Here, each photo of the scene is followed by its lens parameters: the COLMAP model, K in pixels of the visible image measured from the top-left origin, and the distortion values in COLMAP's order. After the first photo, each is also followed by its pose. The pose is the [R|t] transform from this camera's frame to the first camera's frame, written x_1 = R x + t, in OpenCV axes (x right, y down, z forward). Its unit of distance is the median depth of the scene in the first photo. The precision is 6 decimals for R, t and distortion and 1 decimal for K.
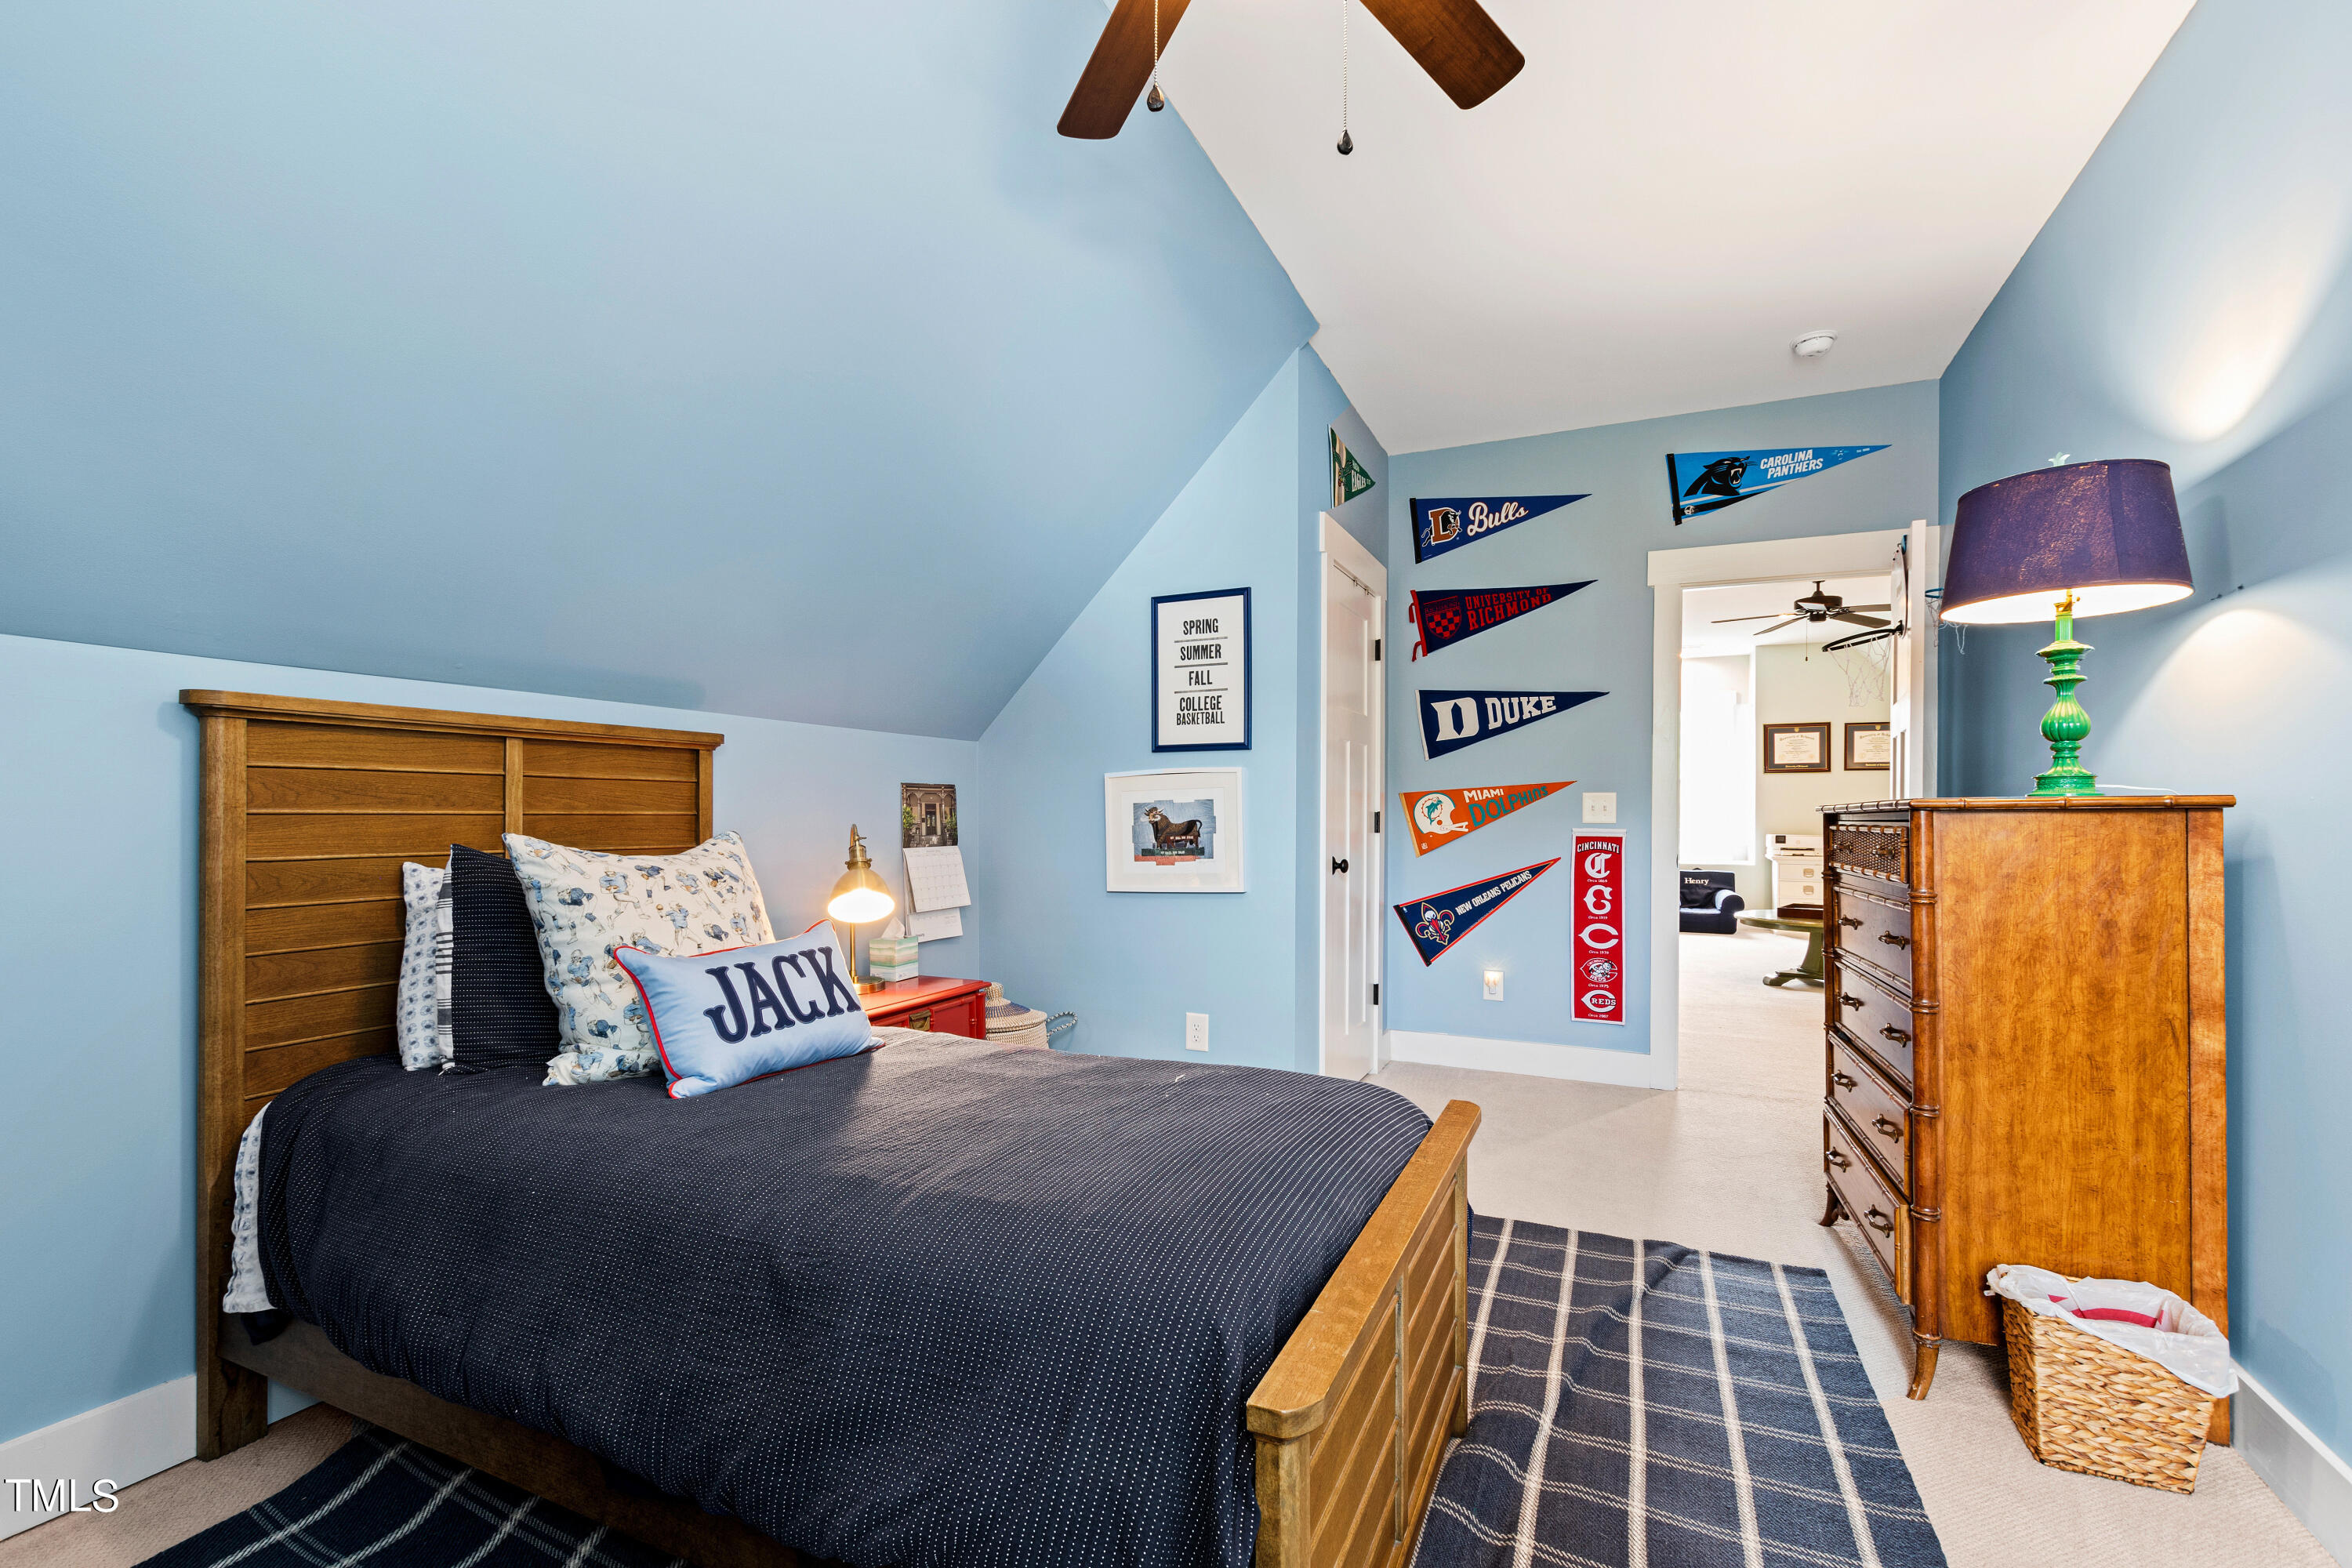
lens RADIAL K [[1028.0, 0, 1174.5], [0, 1028.0, 808.1], [0, 0, 1]] dist [0.006258, -0.001470]
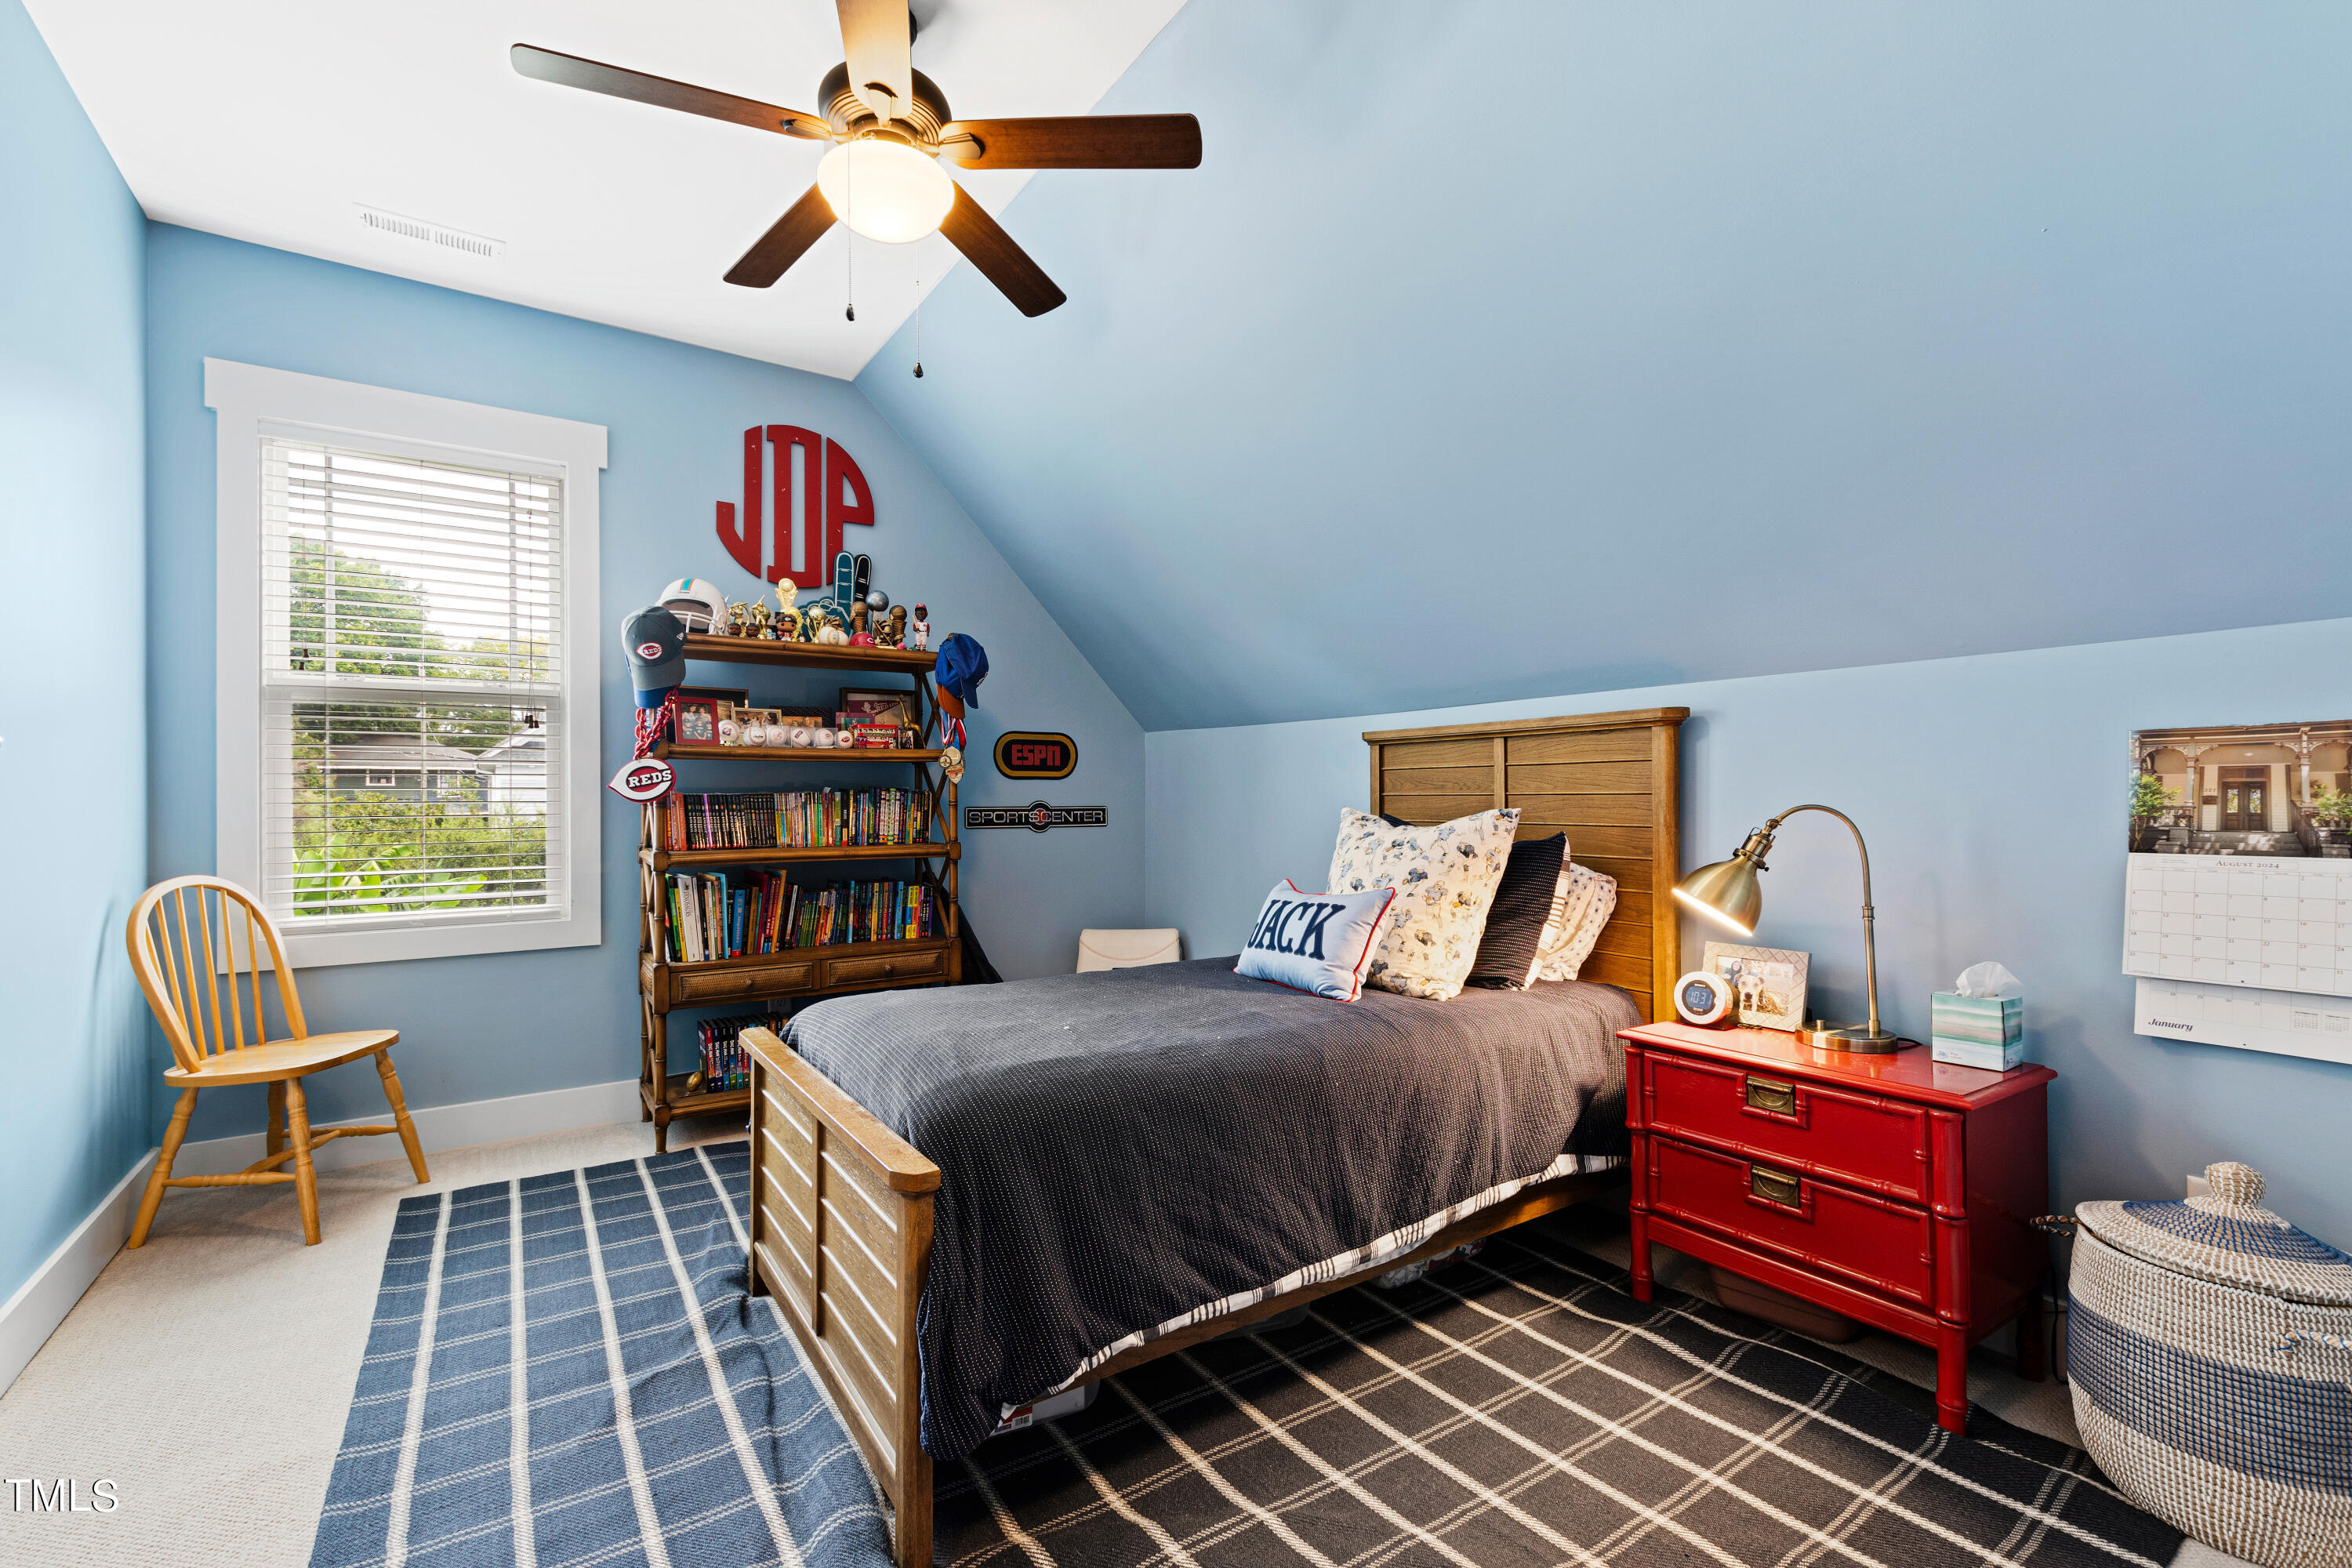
lens RADIAL K [[1028.0, 0, 1159.3], [0, 1028.0, 790.0], [0, 0, 1]] dist [0.006258, -0.001470]
pose [[-0.521726, -0.005403, -0.853096, 0.464962], [0.010571, 0.999862, -0.012798, 0.008076], [0.853047, -0.015695, -0.521597, 0.846786]]
